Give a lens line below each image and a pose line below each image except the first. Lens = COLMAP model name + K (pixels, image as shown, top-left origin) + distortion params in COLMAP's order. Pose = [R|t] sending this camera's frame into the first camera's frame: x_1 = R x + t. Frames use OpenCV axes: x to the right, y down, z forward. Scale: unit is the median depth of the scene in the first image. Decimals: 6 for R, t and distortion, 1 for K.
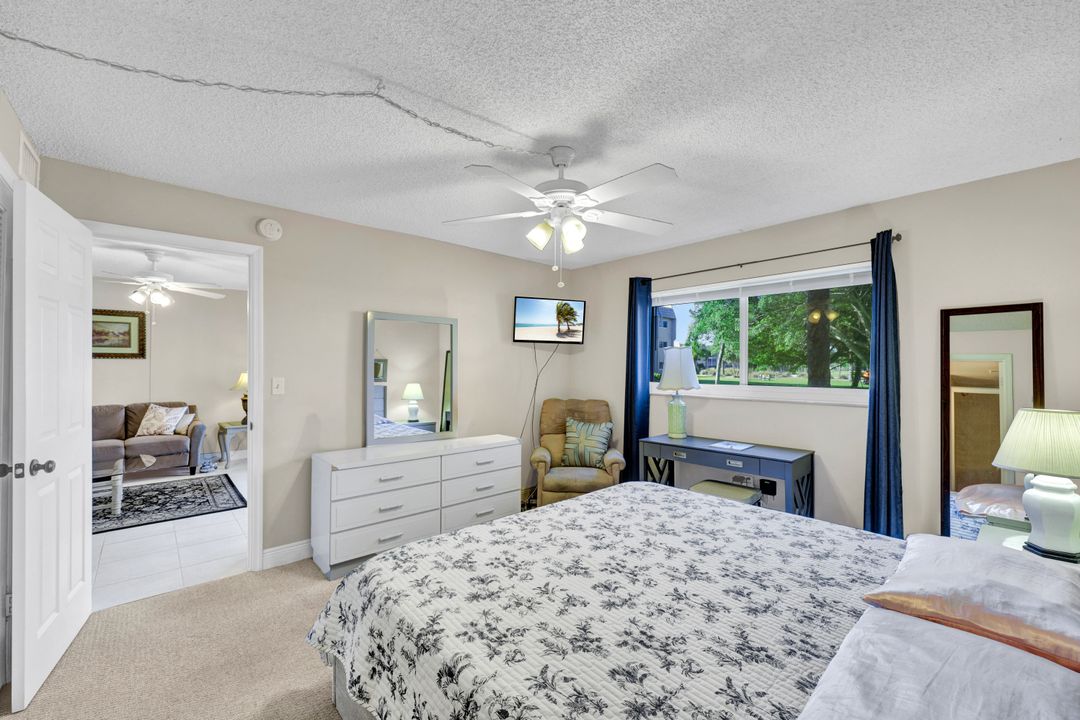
lens RADIAL K [[444.0, 0, 531.2], [0, 444.0, 366.4], [0, 0, 1]] dist [-0.000944, 0.000055]
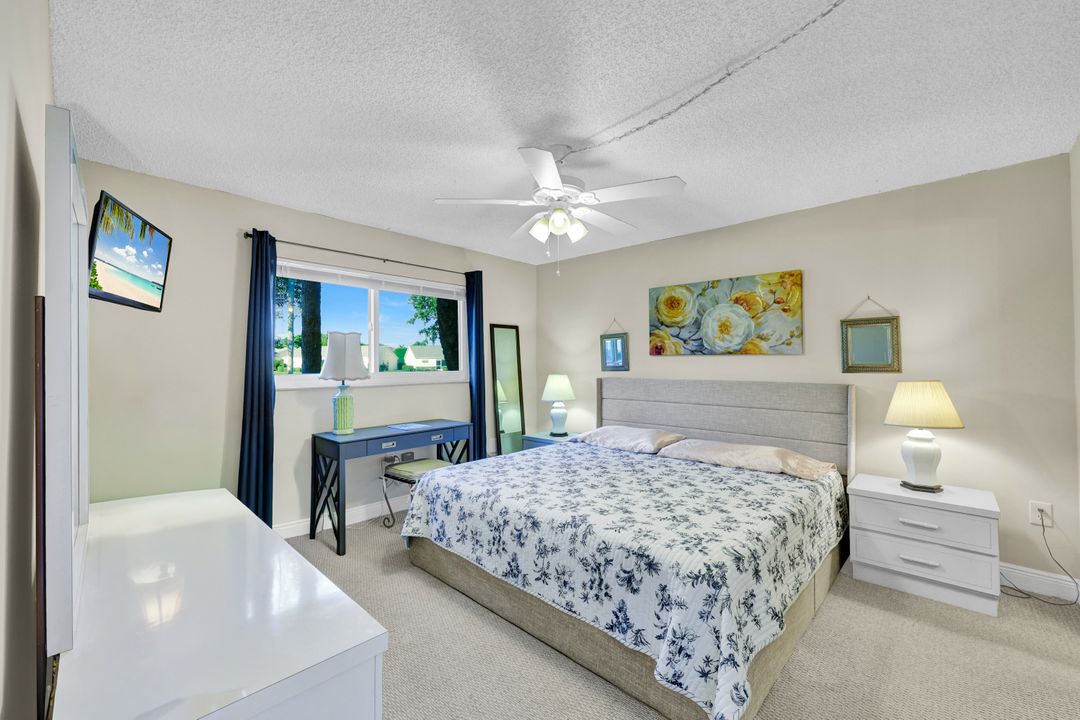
lens RADIAL K [[444.0, 0, 531.2], [0, 444.0, 366.4], [0, 0, 1]] dist [-0.000944, 0.000055]
pose [[-0.090583, -0.013982, 0.995791, -1.176139], [-0.000555, 0.999902, 0.013990, 0.025087], [-0.995889, 0.000715, -0.090582, 1.379072]]
